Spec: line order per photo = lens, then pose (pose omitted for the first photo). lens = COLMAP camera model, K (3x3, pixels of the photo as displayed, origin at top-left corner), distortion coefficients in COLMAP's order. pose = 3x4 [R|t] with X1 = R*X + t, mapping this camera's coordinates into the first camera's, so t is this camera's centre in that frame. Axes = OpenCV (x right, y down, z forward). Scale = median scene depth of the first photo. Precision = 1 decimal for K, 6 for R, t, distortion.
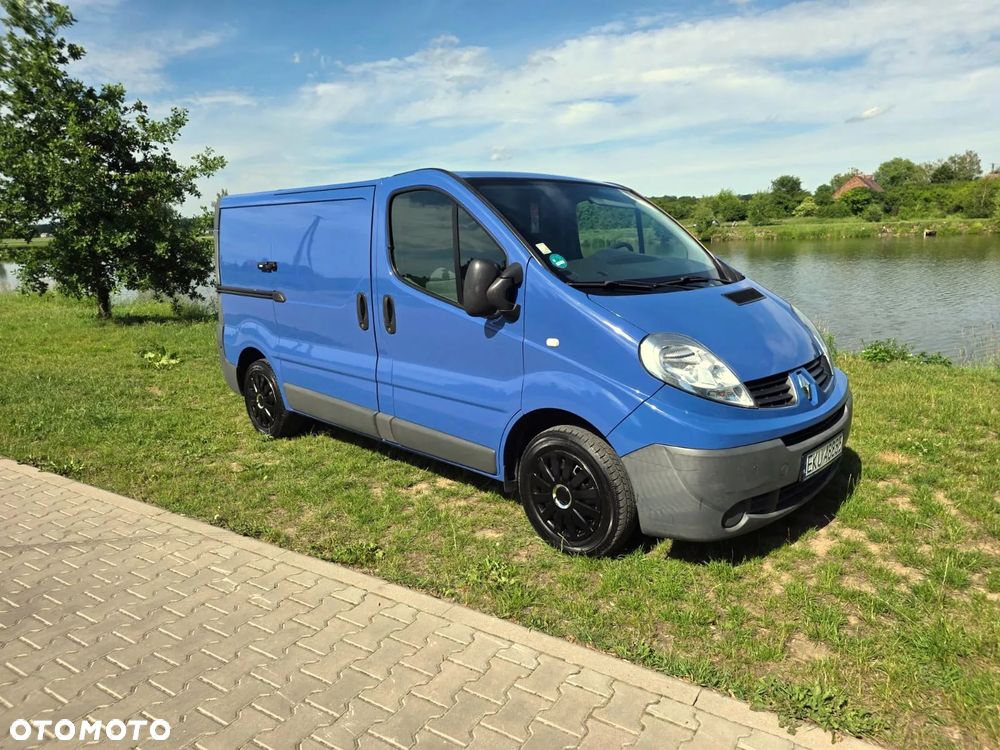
lens RADIAL K [[678.1, 0, 509.0], [0, 678.1, 376.9], [0, 0, 1]] dist [0.048581, -0.027879]
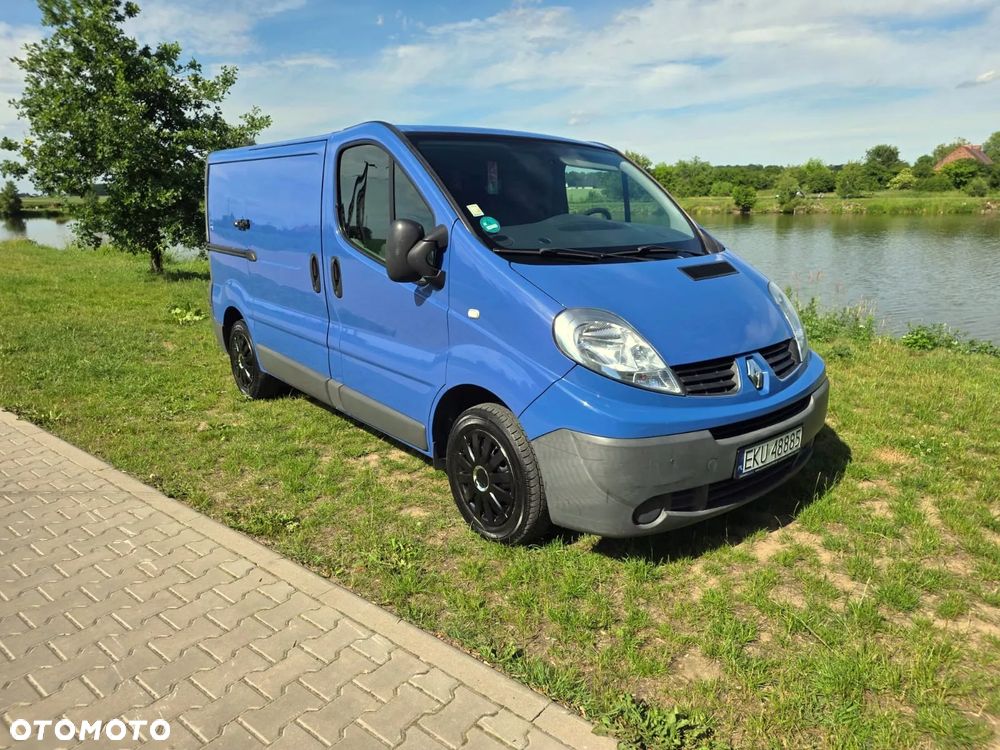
lens RADIAL K [[680.1, 0, 509.5], [0, 680.1, 374.5], [0, 0, 1]] dist [0.046798, -0.027963]
pose [[0.993989, 0.047812, -0.098486, 0.090004], [-0.043673, 0.998087, 0.043758, -0.004233], [0.100389, -0.039194, 0.994176, 0.034554]]
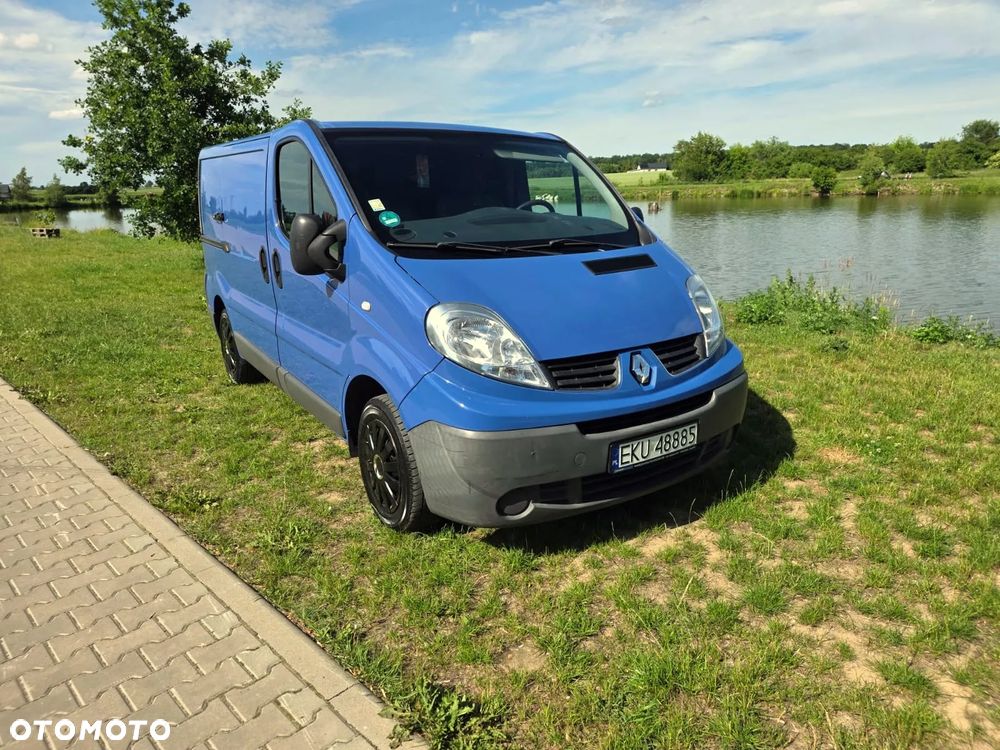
lens RADIAL K [[680.8, 0, 507.9], [0, 680.8, 367.9], [0, 0, 1]] dist [0.054956, -0.039246]
pose [[0.977587, 0.063974, -0.200578, 0.196620], [-0.053041, 0.996823, 0.059422, -0.013366], [0.203743, -0.047451, 0.977874, 0.042862]]
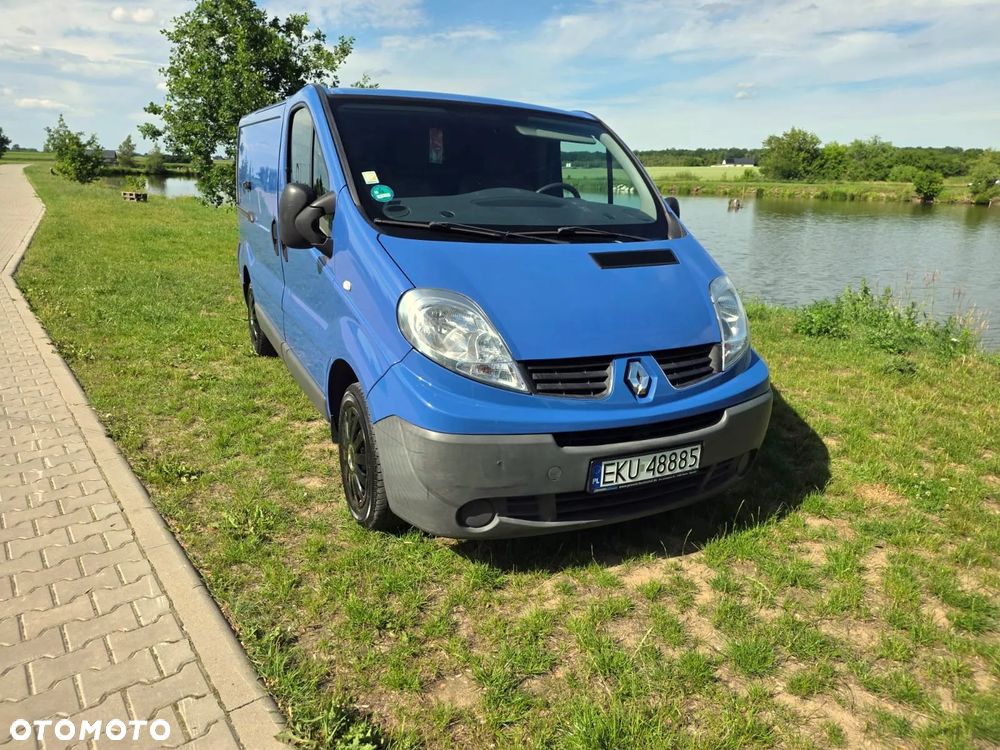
lens RADIAL K [[681.0, 0, 487.3], [0, 681.0, 374.7], [0, 0, 1]] dist [0.048395, -0.031633]
pose [[0.938126, 0.151698, -0.311299, 0.228755], [-0.127536, 0.987110, 0.096687, -0.019177], [0.321954, -0.051003, 0.945380, 0.089716]]
